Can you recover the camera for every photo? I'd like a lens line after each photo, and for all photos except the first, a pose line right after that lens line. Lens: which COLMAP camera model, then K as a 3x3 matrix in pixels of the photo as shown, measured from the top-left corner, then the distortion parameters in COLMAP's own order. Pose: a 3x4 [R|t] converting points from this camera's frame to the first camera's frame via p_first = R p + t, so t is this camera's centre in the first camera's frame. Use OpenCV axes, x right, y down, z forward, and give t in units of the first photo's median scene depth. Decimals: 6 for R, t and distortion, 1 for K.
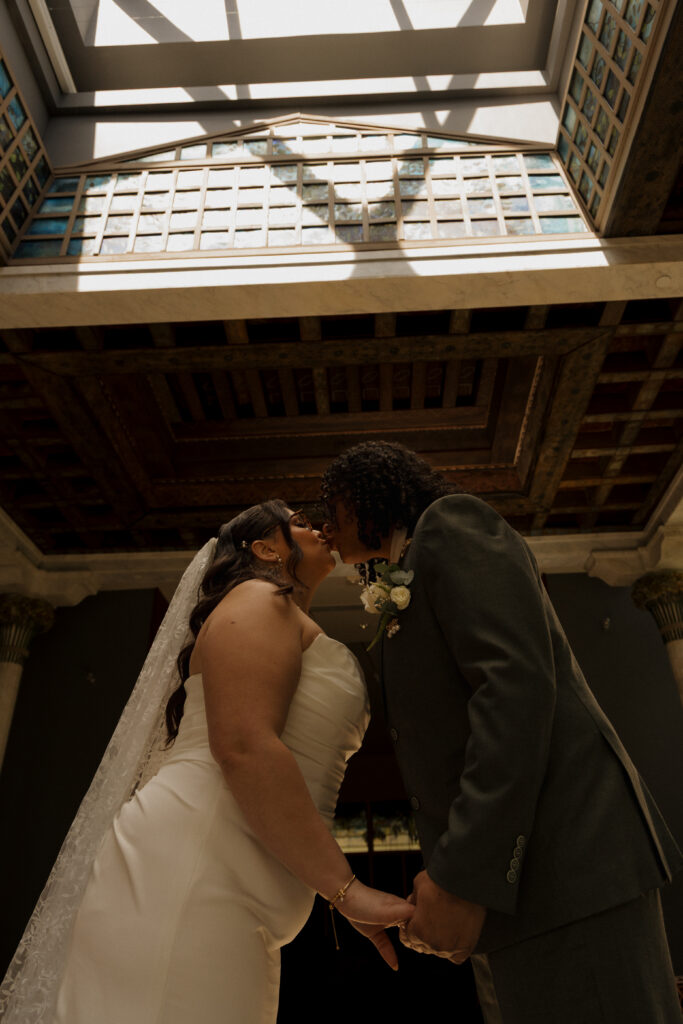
lens RADIAL K [[741.0, 0, 331.8], [0, 741.0, 474.5], [0, 0, 1]] dist [0.006476, 0.001197]
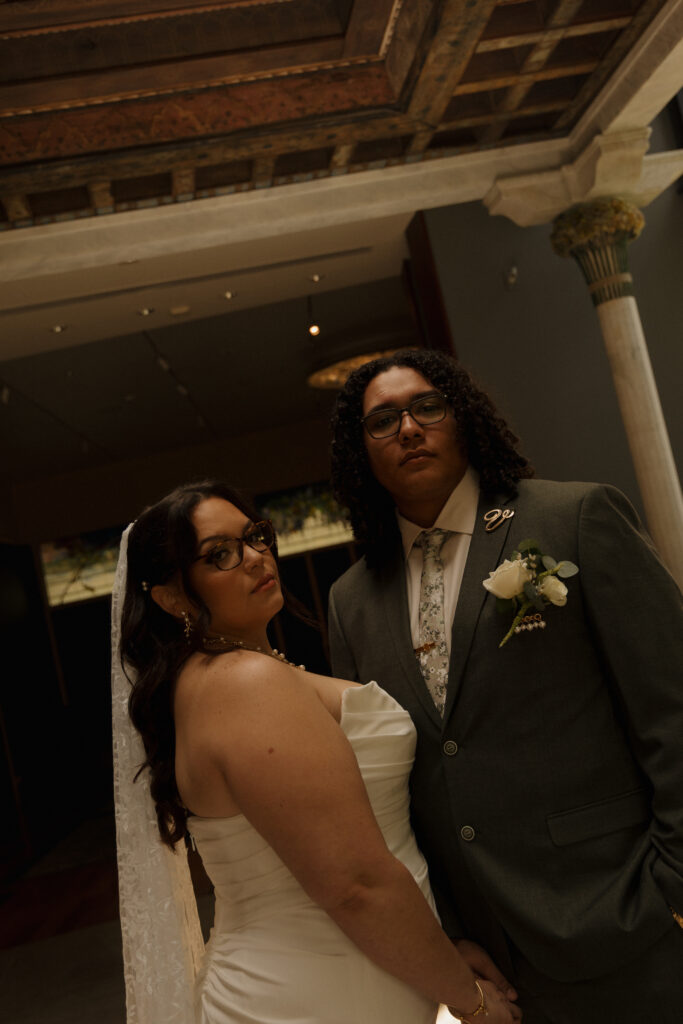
lens RADIAL K [[1183.5, 0, 341.5], [0, 1183.5, 512.0], [0, 0, 1]] dist [-0.003680, 0.006726]
pose [[0.960971, -0.175696, 0.213697, -0.058307], [0.060892, 0.887830, 0.456125, -0.128506], [-0.269866, -0.425311, 0.863877, 0.013190]]
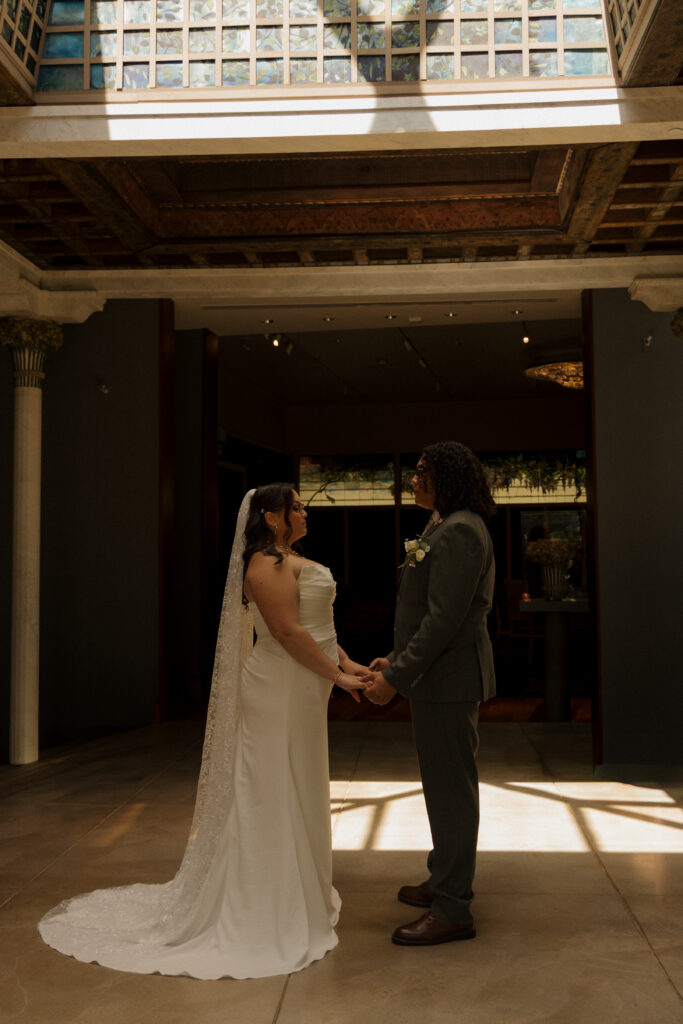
lens RADIAL K [[1140.6, 0, 341.5], [0, 1140.6, 512.0], [0, 0, 1]] dist [0.006650, -0.010149]
pose [[0.999807, 0.014702, -0.013069, 0.007932], [-0.006166, 0.865135, 0.501501, -0.381146], [0.018679, -0.501324, 0.865058, -0.411398]]
